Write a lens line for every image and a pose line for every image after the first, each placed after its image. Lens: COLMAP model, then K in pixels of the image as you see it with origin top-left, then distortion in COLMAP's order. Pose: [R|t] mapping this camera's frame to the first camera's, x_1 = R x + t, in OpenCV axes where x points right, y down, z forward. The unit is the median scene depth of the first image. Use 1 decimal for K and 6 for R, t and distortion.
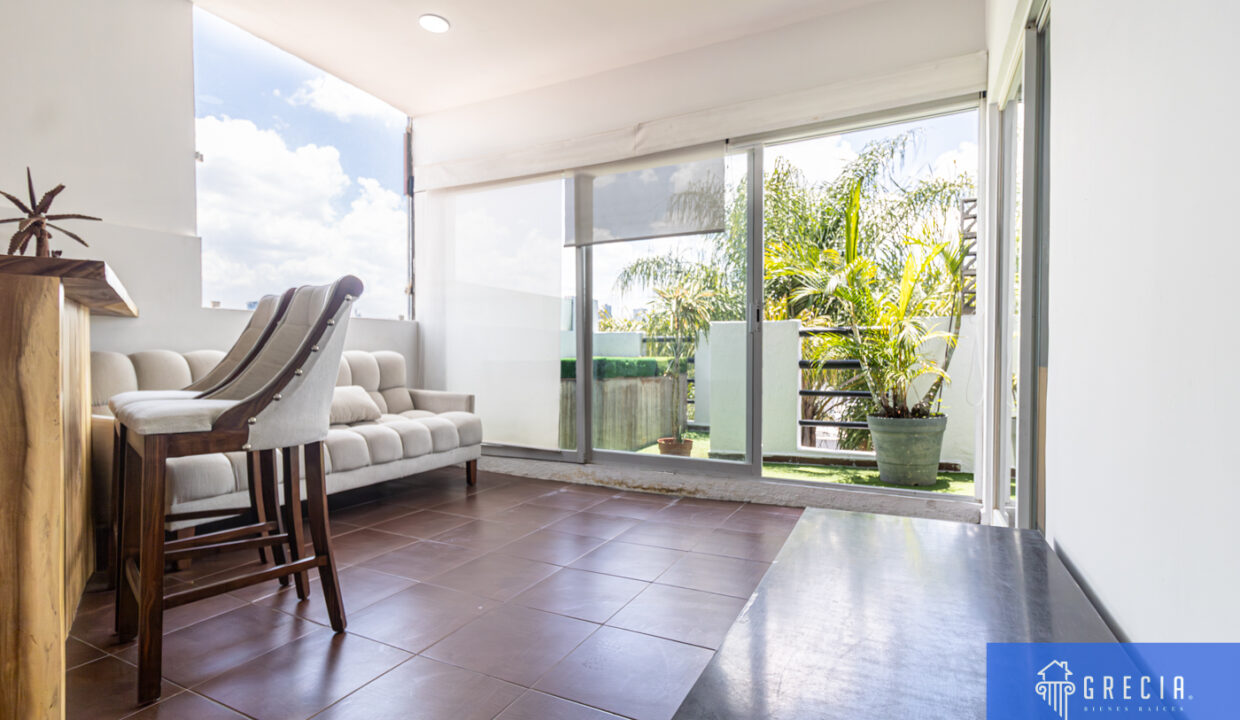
lens RADIAL K [[570.0, 0, 620.0], [0, 570.0, 360.0], [0, 0, 1]] dist [0.003591, 0.000539]
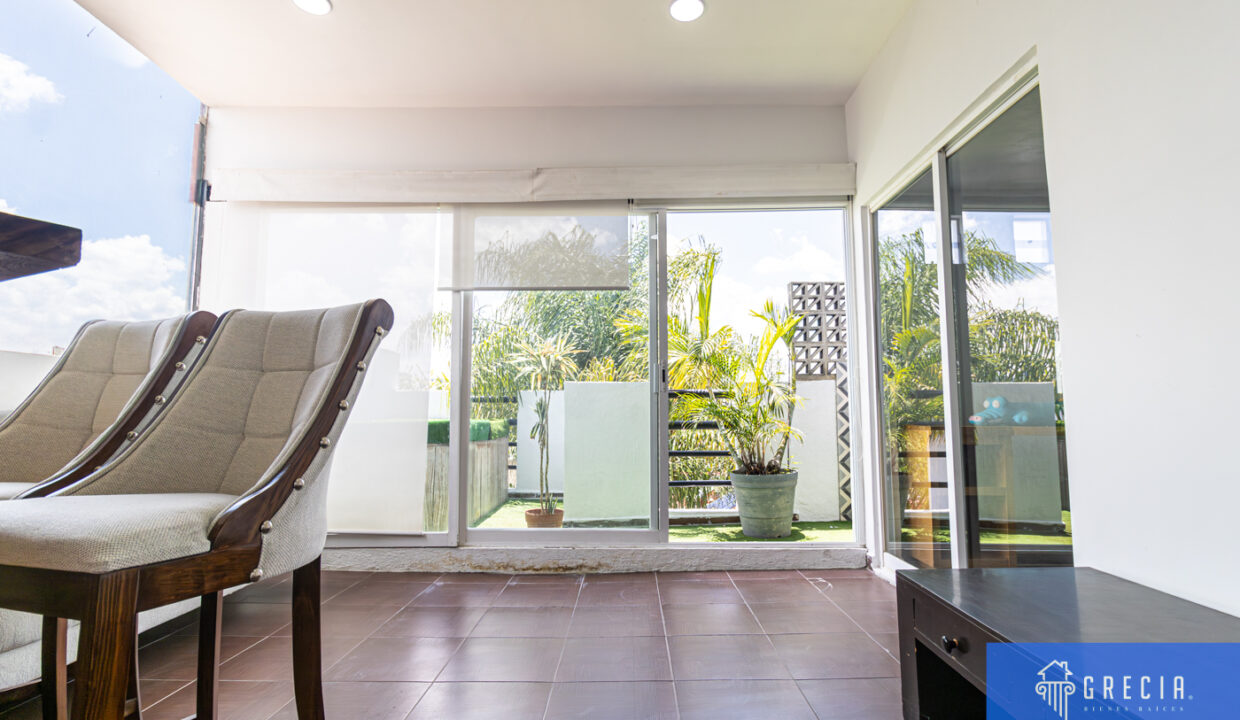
lens RADIAL K [[578.2, 0, 620.0], [0, 578.2, 360.0], [0, 0, 1]] dist [0.002148, 0.000207]
pose [[0.899959, 0.041125, 0.434030, -0.246229], [0.005394, 0.994415, -0.105407, 0.000011], [-0.435940, 0.097203, 0.894711, 0.121677]]
